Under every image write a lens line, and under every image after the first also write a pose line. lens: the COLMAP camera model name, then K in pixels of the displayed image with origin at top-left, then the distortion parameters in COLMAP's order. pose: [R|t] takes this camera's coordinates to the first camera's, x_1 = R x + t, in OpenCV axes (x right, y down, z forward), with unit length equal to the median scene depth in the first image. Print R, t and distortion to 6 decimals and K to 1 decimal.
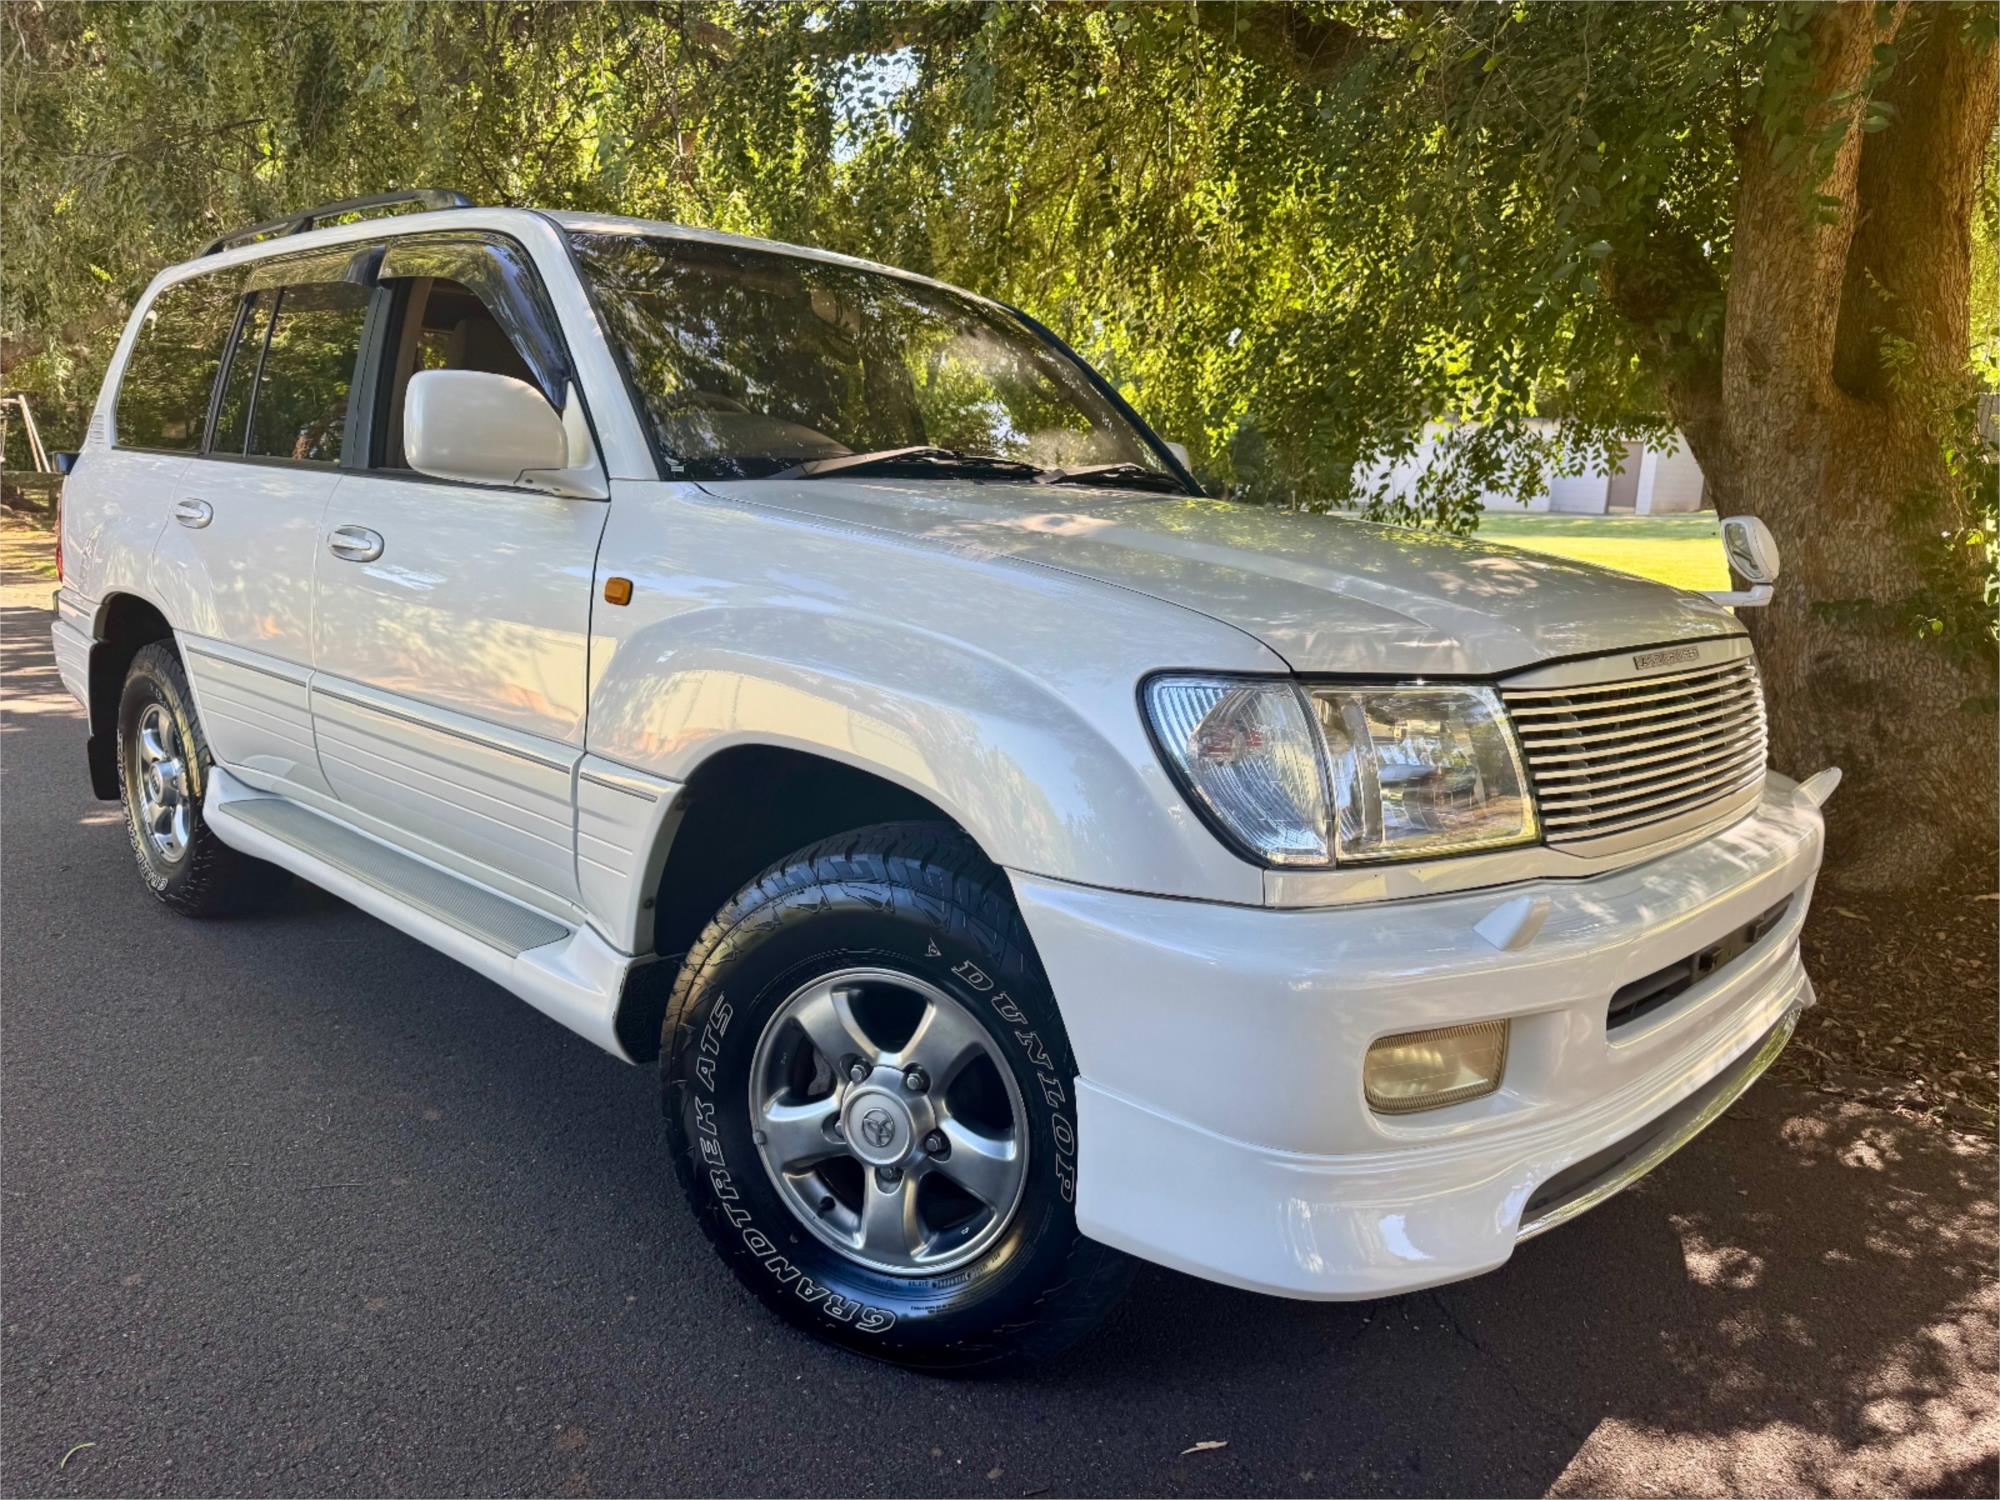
lens RADIAL K [[1444.4, 0, 995.4], [0, 1444.4, 759.7], [0, 0, 1]] dist [0.040988, -0.041316]
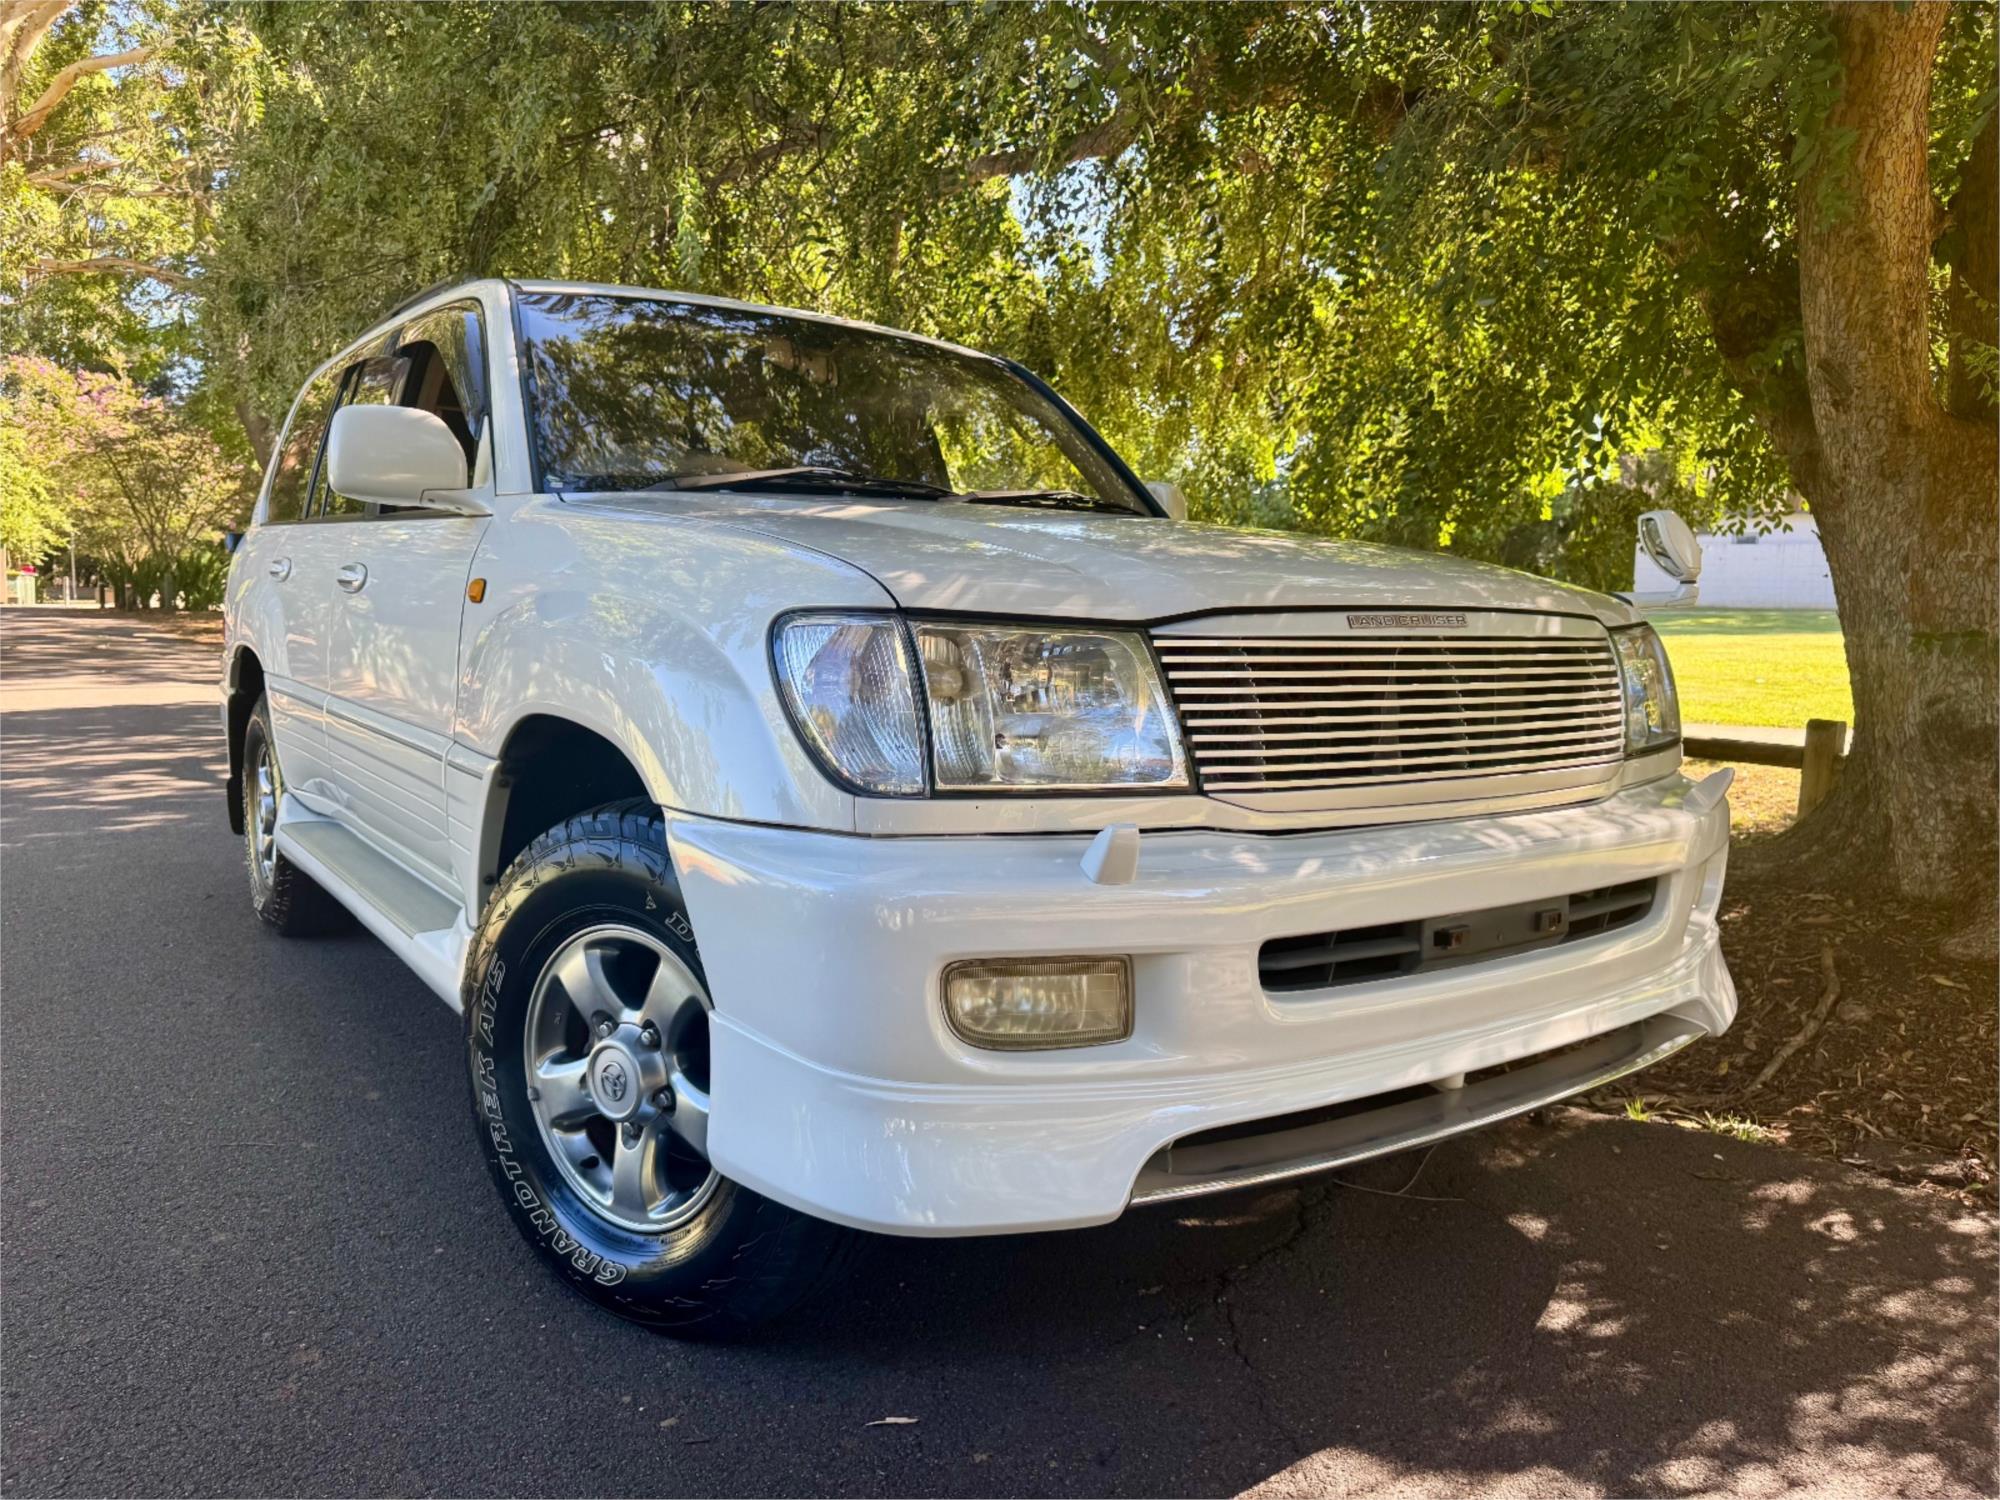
lens RADIAL K [[1451.0, 0, 1000.0], [0, 1451.0, 750.0], [0, 0, 1]] dist [0.010577, -0.003463]
pose [[0.980599, 0.000483, -0.196023, 0.336014], [-0.017729, 0.996118, -0.086230, 0.089240], [0.195221, 0.088032, 0.976801, 0.019652]]
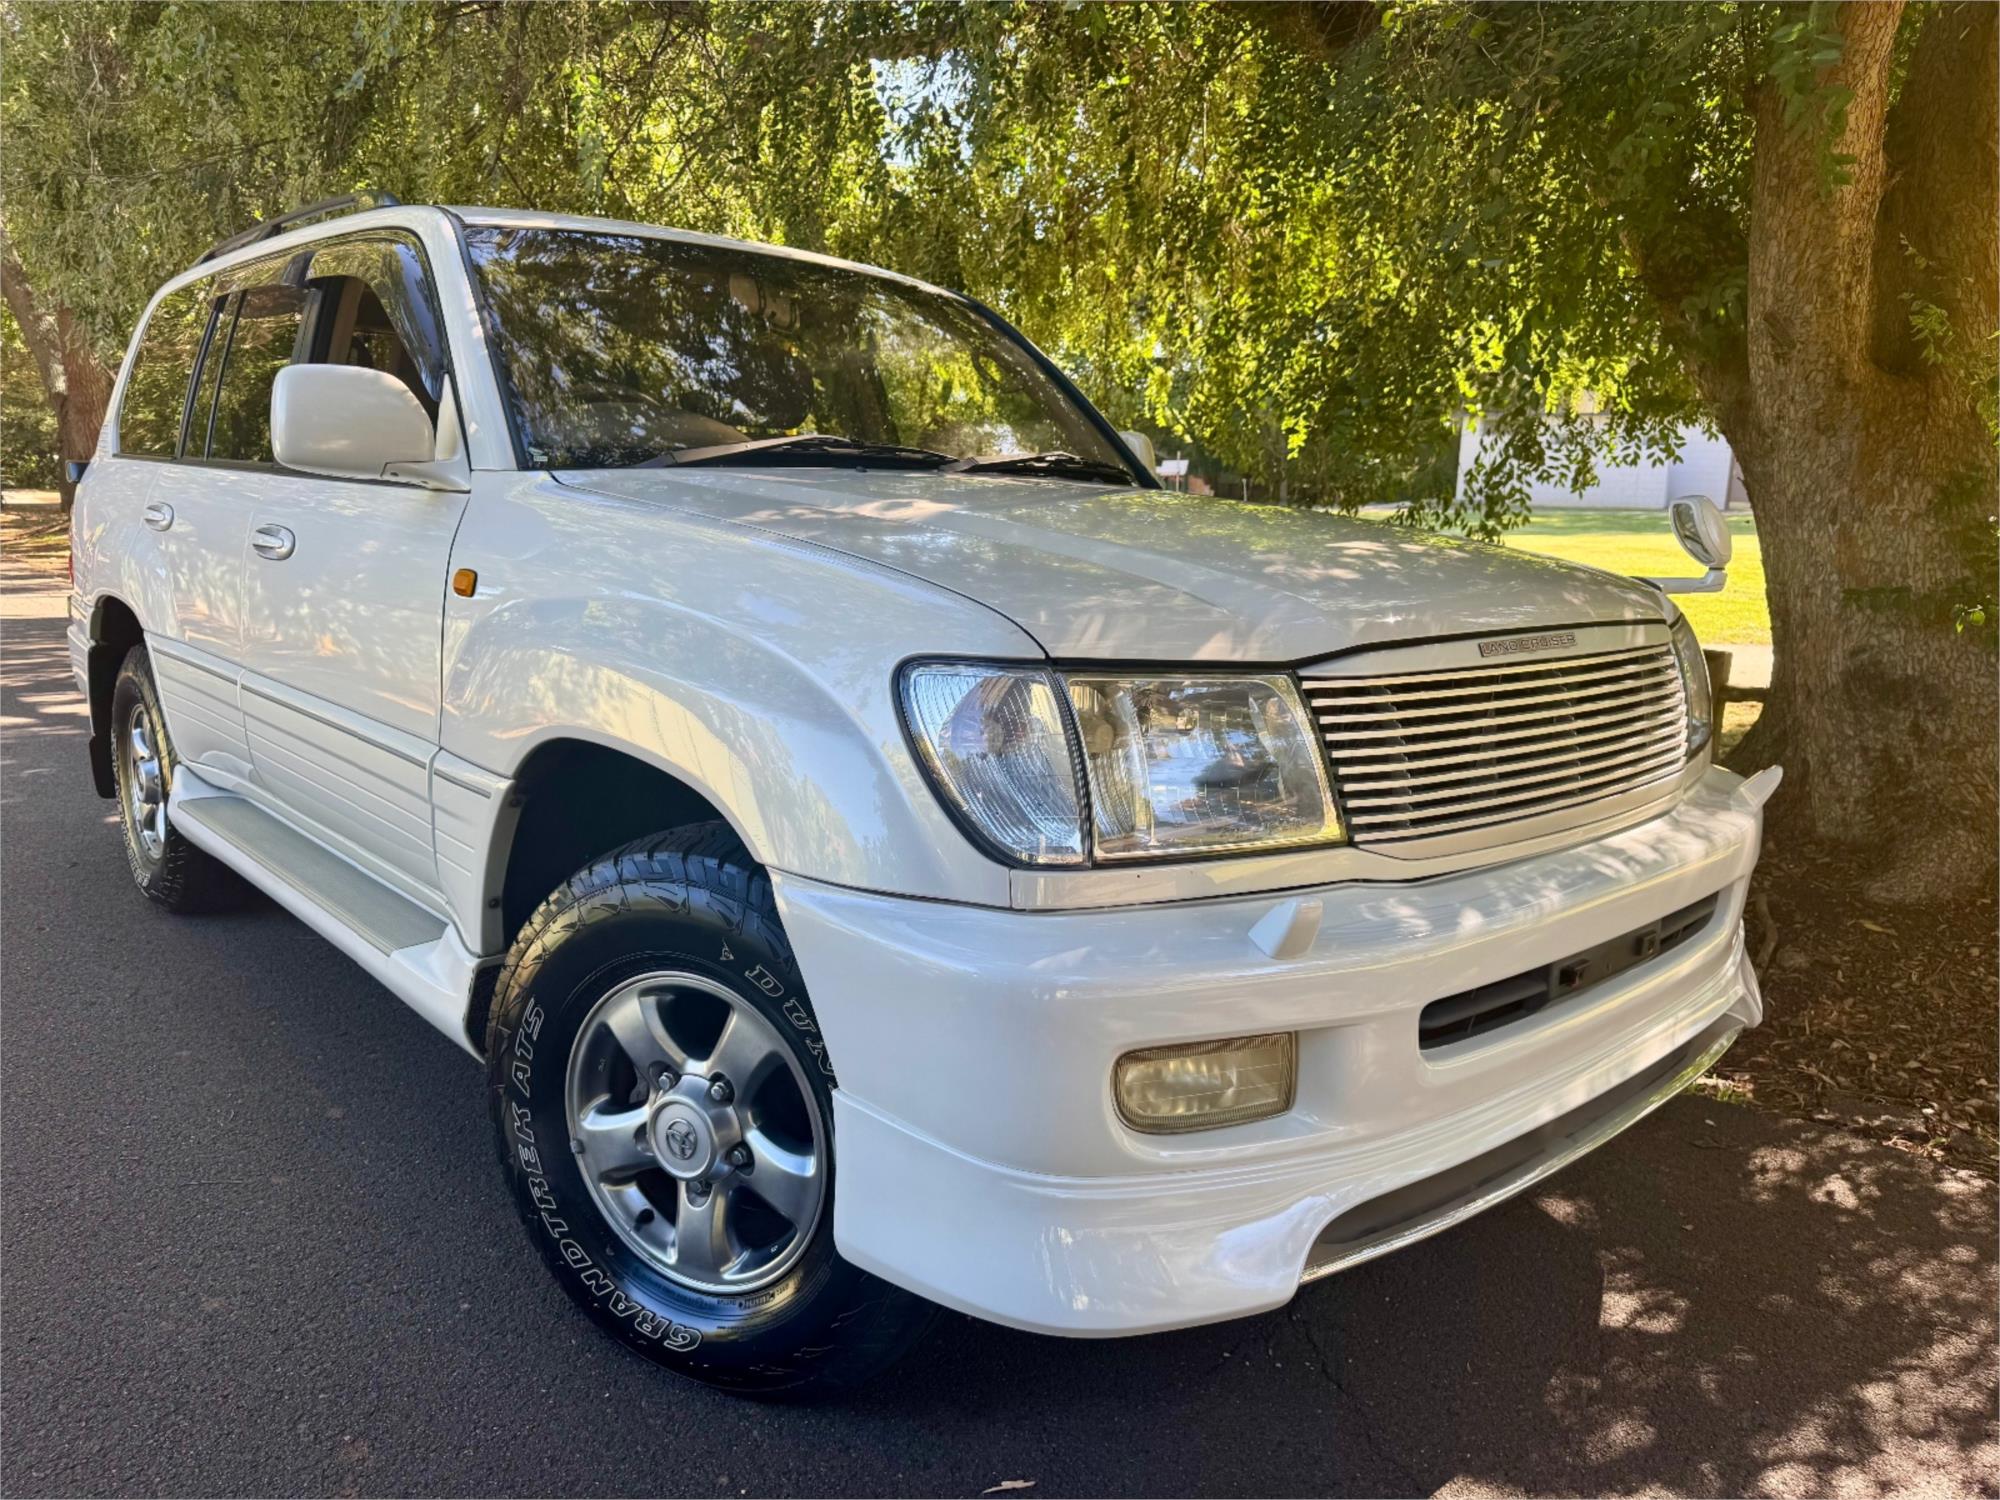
lens RADIAL K [[1450.0, 0, 990.3], [0, 1450.0, 755.0], [0, 0, 1]] dist [0.006436, 0.001632]
pose [[0.996580, 0.000969, -0.082624, 0.172808], [-0.001583, 0.999972, -0.007369, 0.006439], [0.082615, 0.007474, 0.996554, 0.051408]]
